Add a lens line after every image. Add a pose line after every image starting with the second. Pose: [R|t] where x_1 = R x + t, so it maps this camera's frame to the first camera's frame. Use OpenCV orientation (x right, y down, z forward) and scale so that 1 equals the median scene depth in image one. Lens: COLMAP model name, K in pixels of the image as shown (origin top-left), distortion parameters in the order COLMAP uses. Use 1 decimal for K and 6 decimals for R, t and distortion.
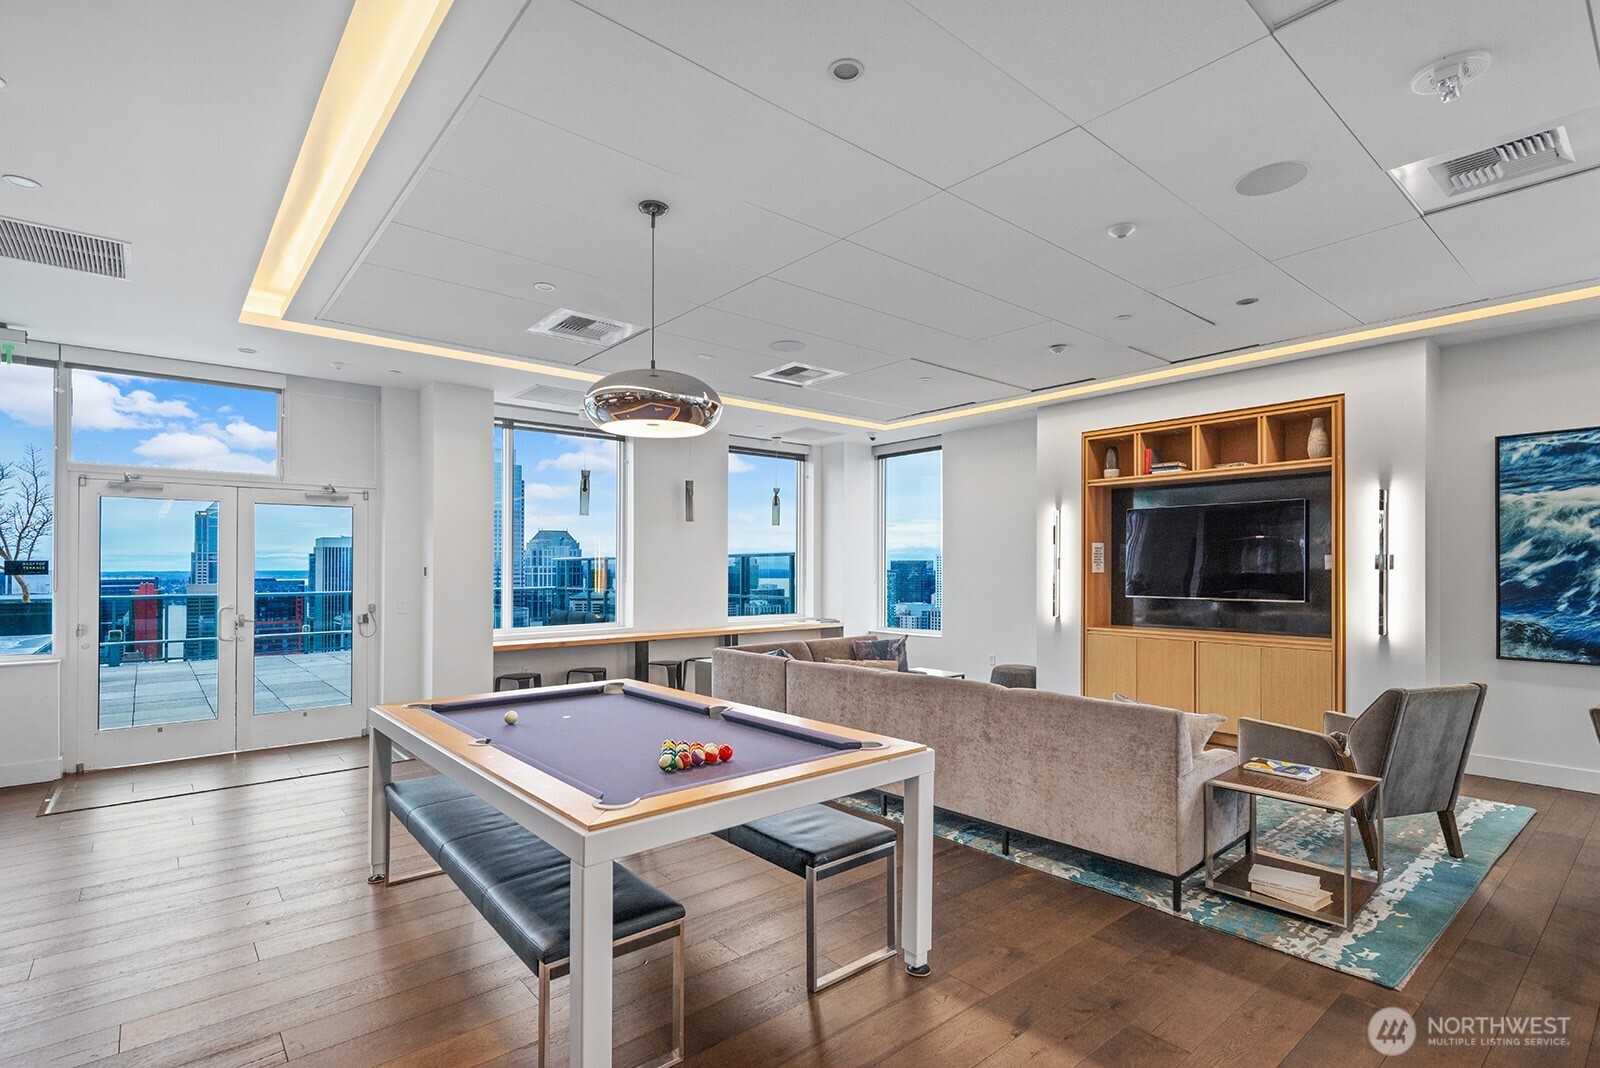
lens RADIAL K [[765.6, 0, 798.5], [0, 765.6, 562.1], [0, 0, 1]] dist [0.011011, -0.000284]
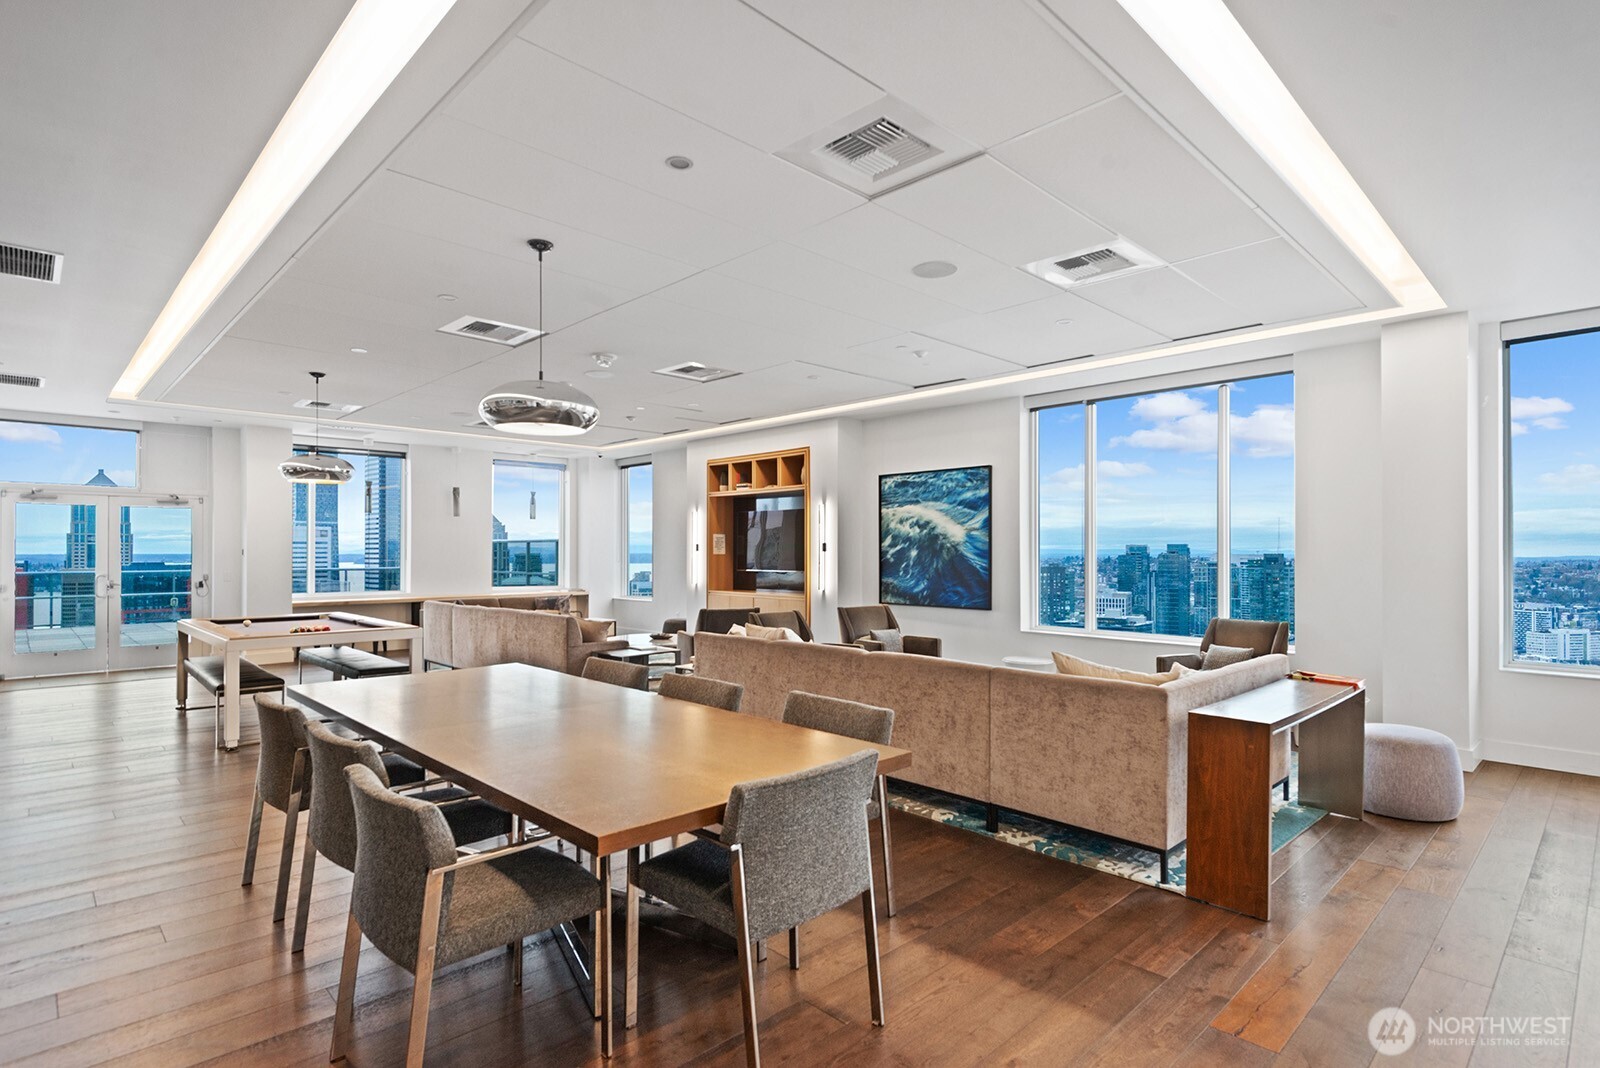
lens RADIAL K [[808.5, 0, 801.1], [0, 808.5, 551.0], [0, 0, 1]] dist [0.000757, -0.000118]
pose [[0.997560, 0.002322, 0.069779, 0.476283], [-0.002735, 0.999979, 0.005826, -0.002203], [-0.069764, -0.006003, 0.997545, -0.626595]]
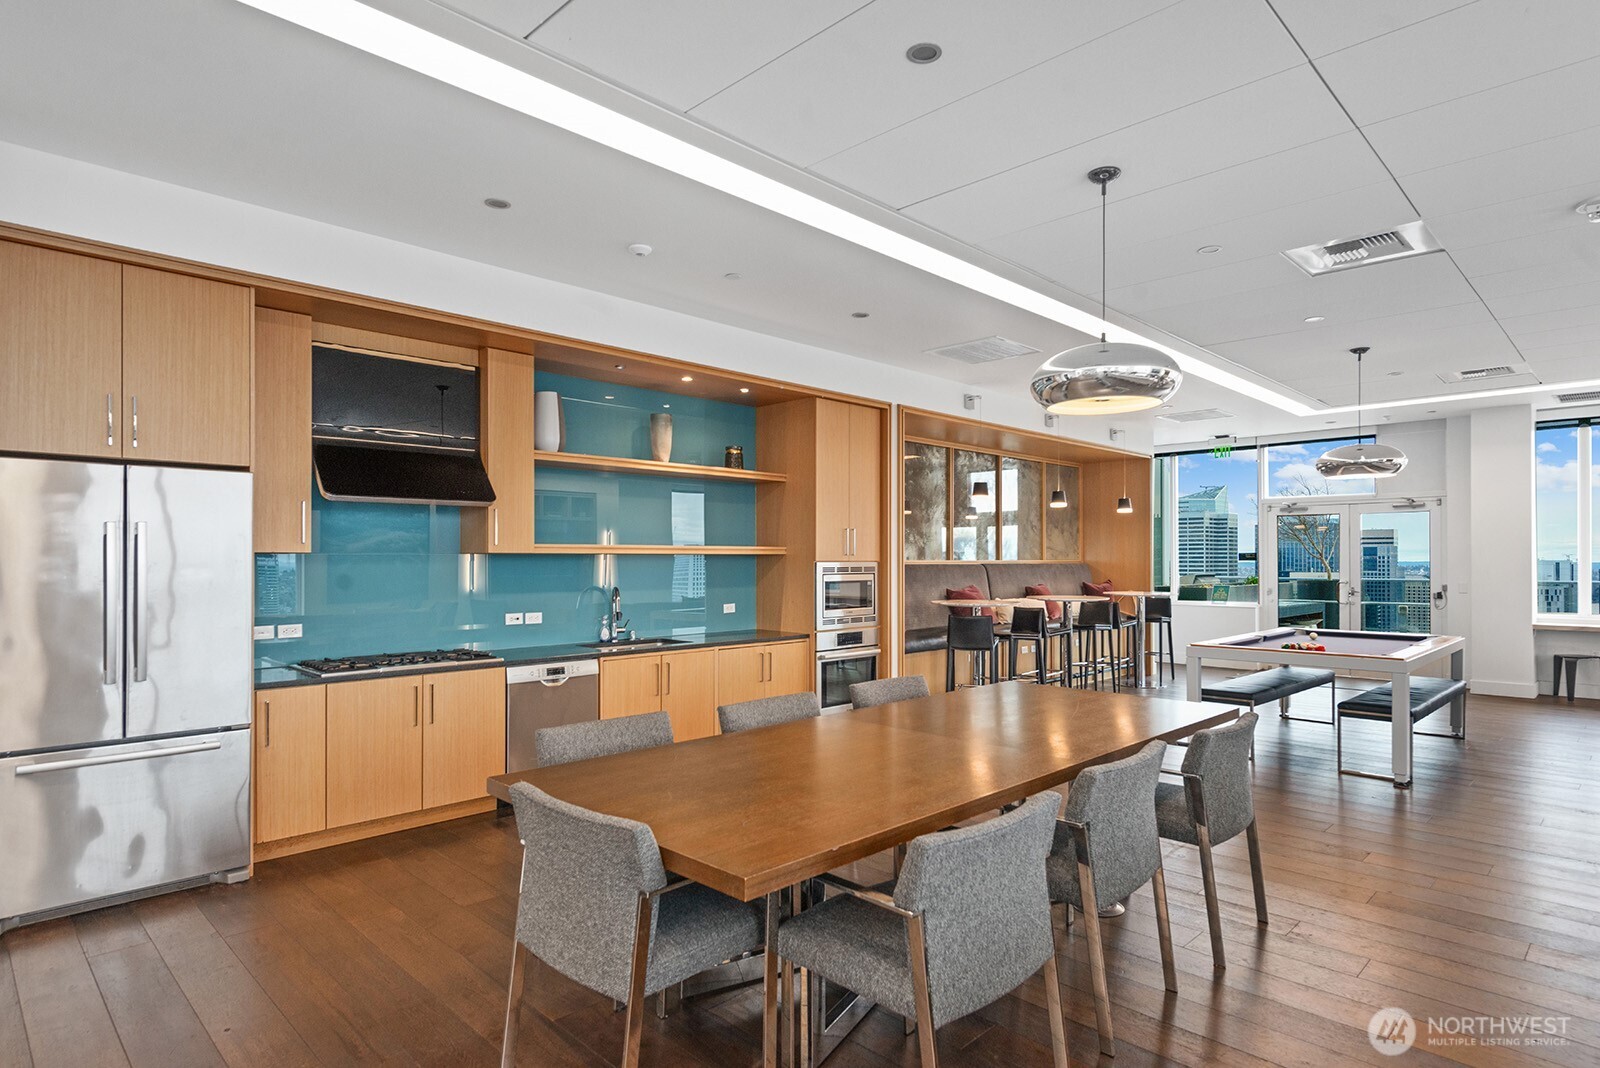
lens RADIAL K [[877.1, 0, 799.7], [0, 877.1, 552.8], [0, 0, 1]] dist [-0.002177, -0.000408]
pose [[0.082769, -0.005620, -0.996553, 0.846752], [0.006384, 0.999967, -0.005109, 0.001194], [0.996548, -0.005939, 0.082802, -0.216685]]
